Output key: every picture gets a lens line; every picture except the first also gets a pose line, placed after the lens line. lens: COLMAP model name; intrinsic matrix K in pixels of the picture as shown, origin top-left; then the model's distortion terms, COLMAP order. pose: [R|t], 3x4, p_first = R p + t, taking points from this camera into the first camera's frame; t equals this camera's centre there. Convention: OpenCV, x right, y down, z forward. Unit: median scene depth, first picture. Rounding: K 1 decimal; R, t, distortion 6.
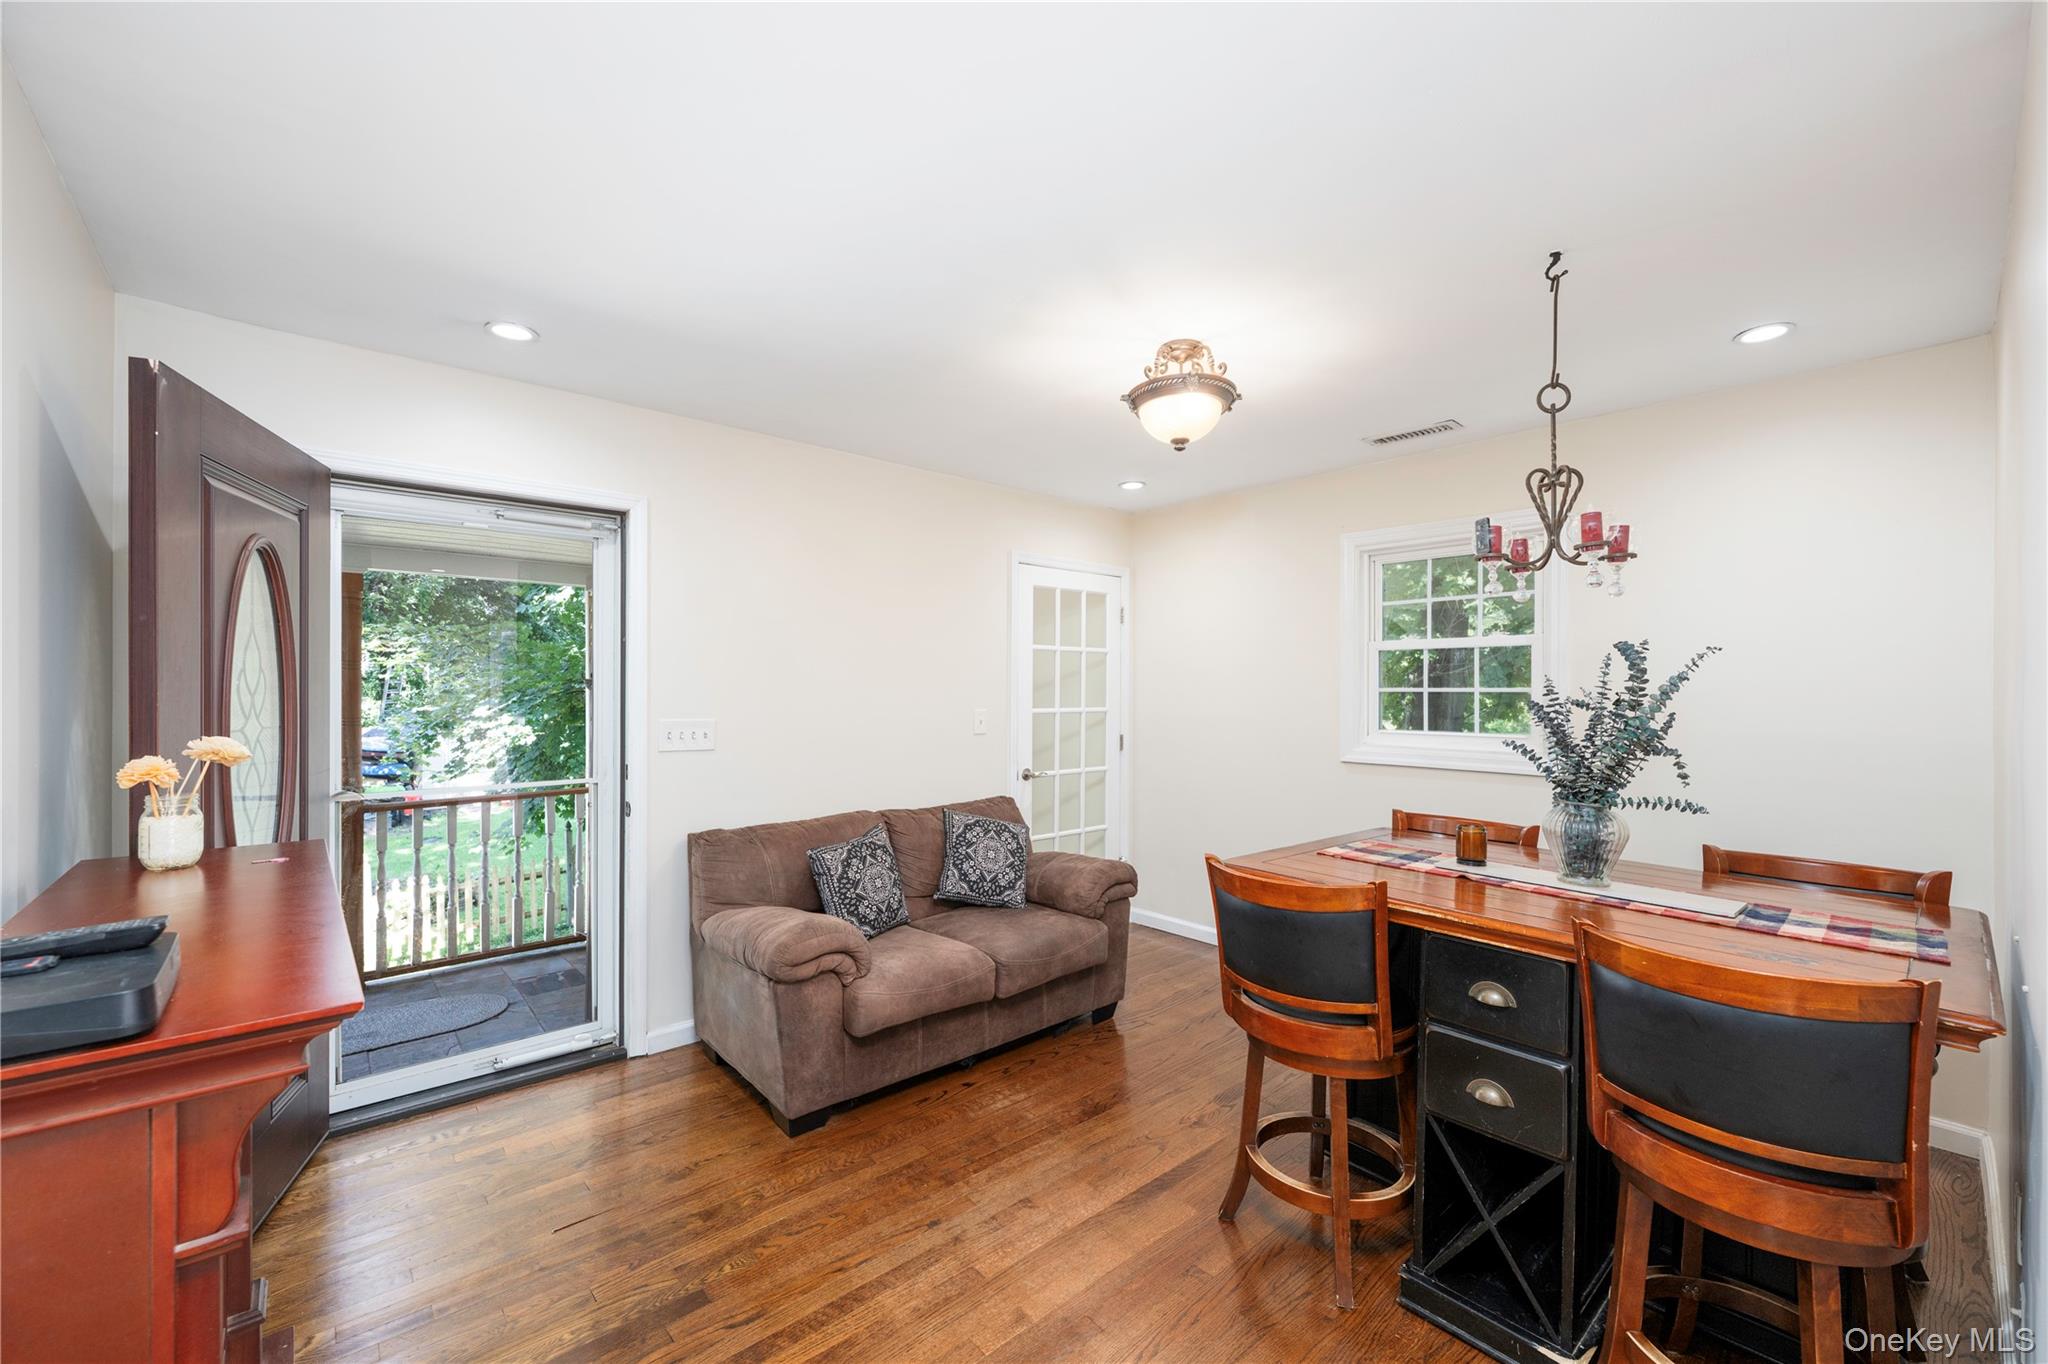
lens RADIAL K [[816.1, 0, 1012.1], [0, 816.1, 689.1], [0, 0, 1]] dist [0.000070, 0.000016]
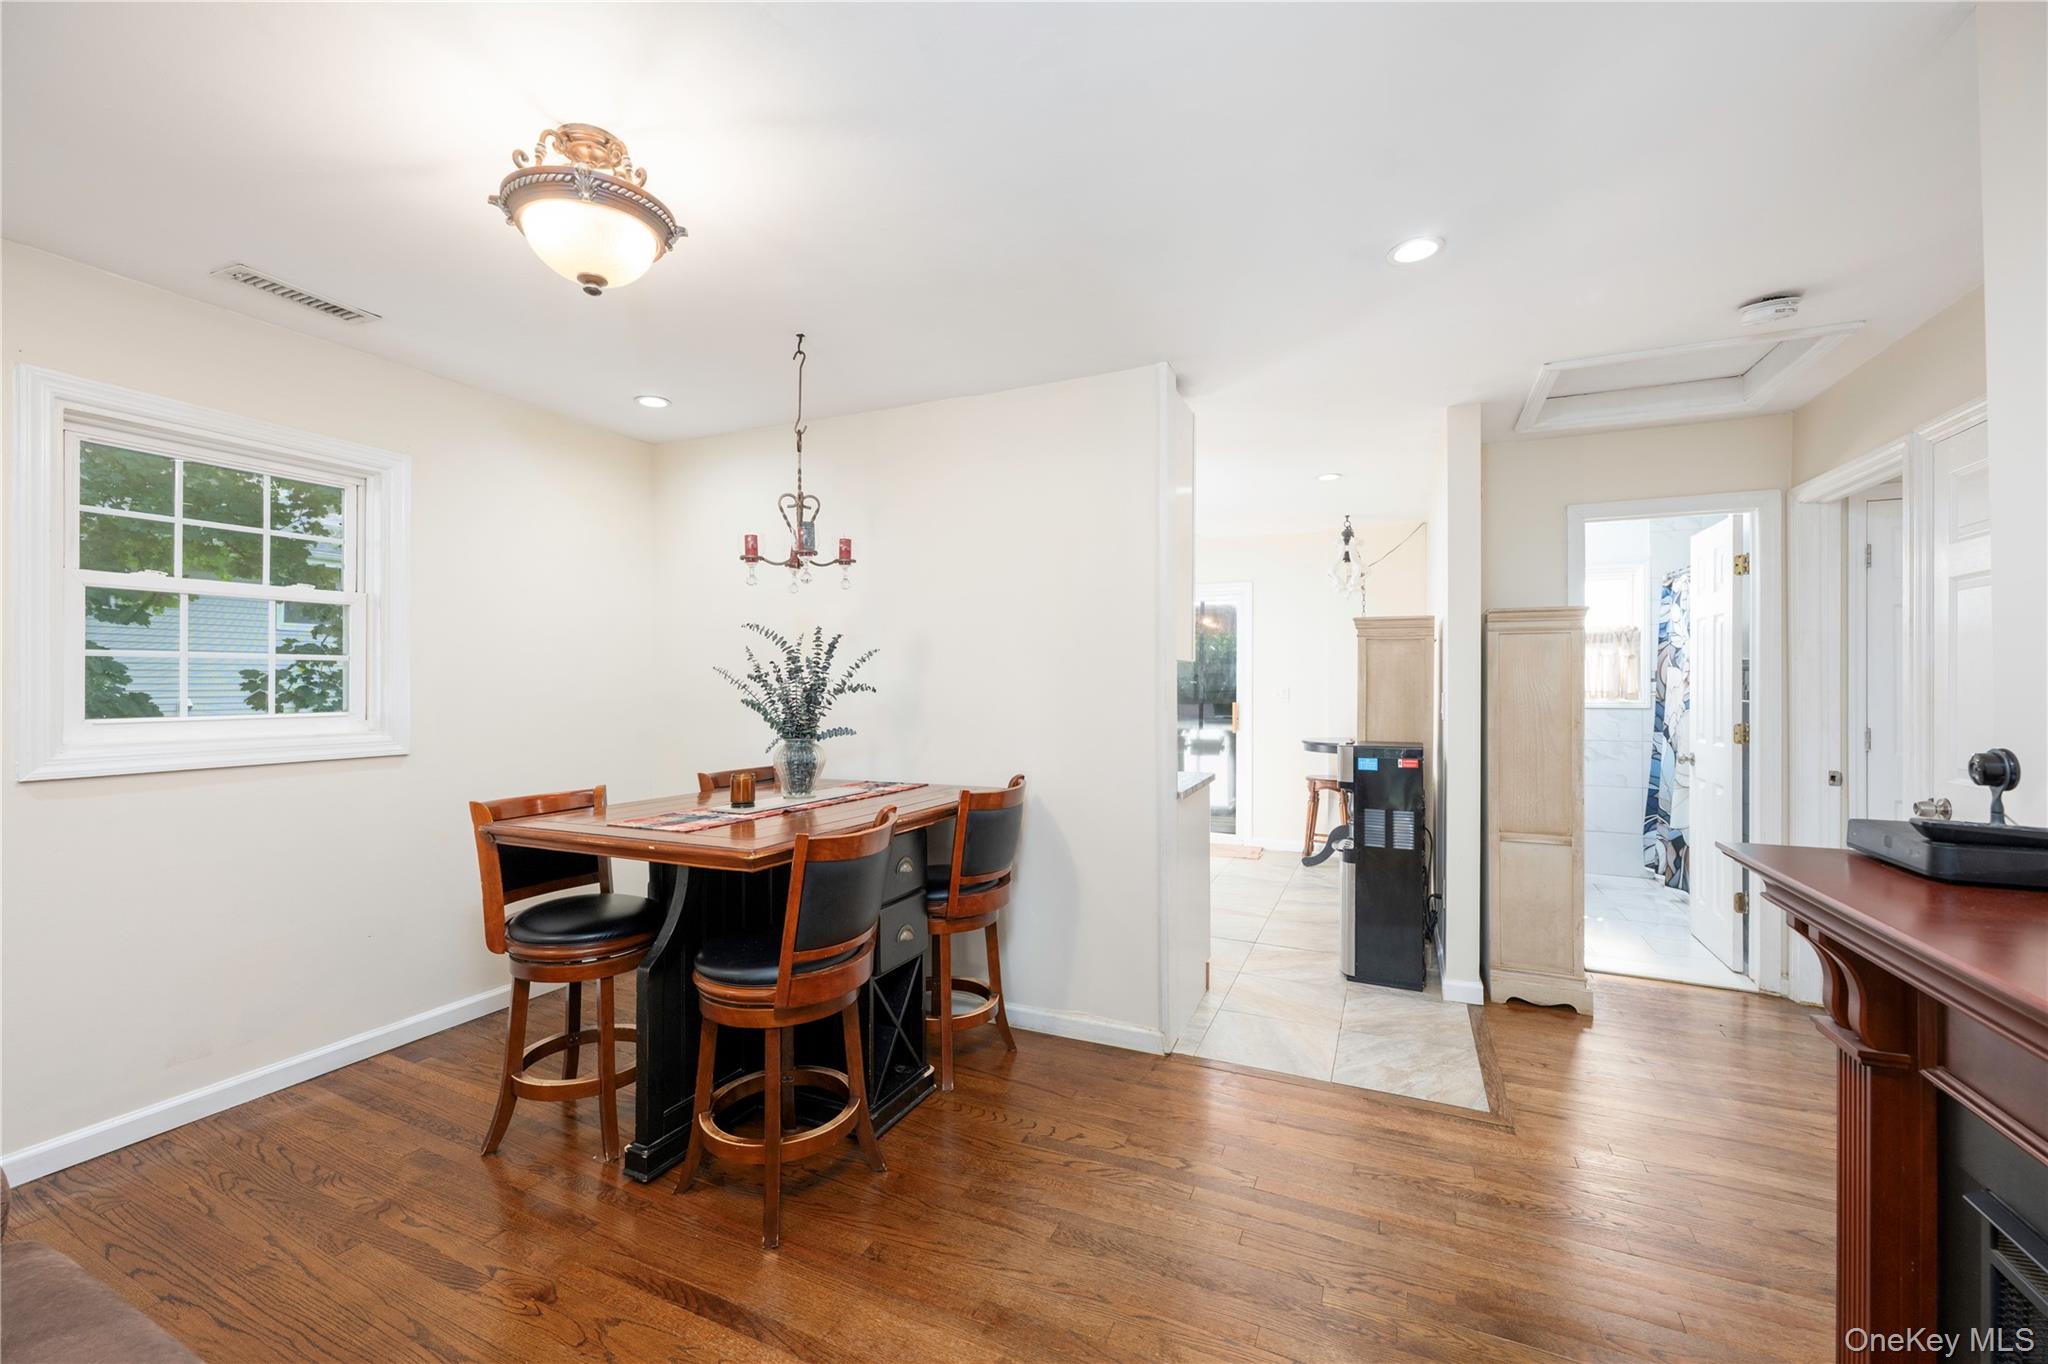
lens RADIAL K [[816.1, 0, 1023.6], [0, 816.1, 677.3], [0, 0, 1]] dist [0.000070, 0.000016]
pose [[-0.401851, -0.000814, 0.915705, -0.678696], [-0.002094, 0.999998, -0.000030, 0.031733], [-0.915703, -0.001929, -0.401851, 1.141346]]
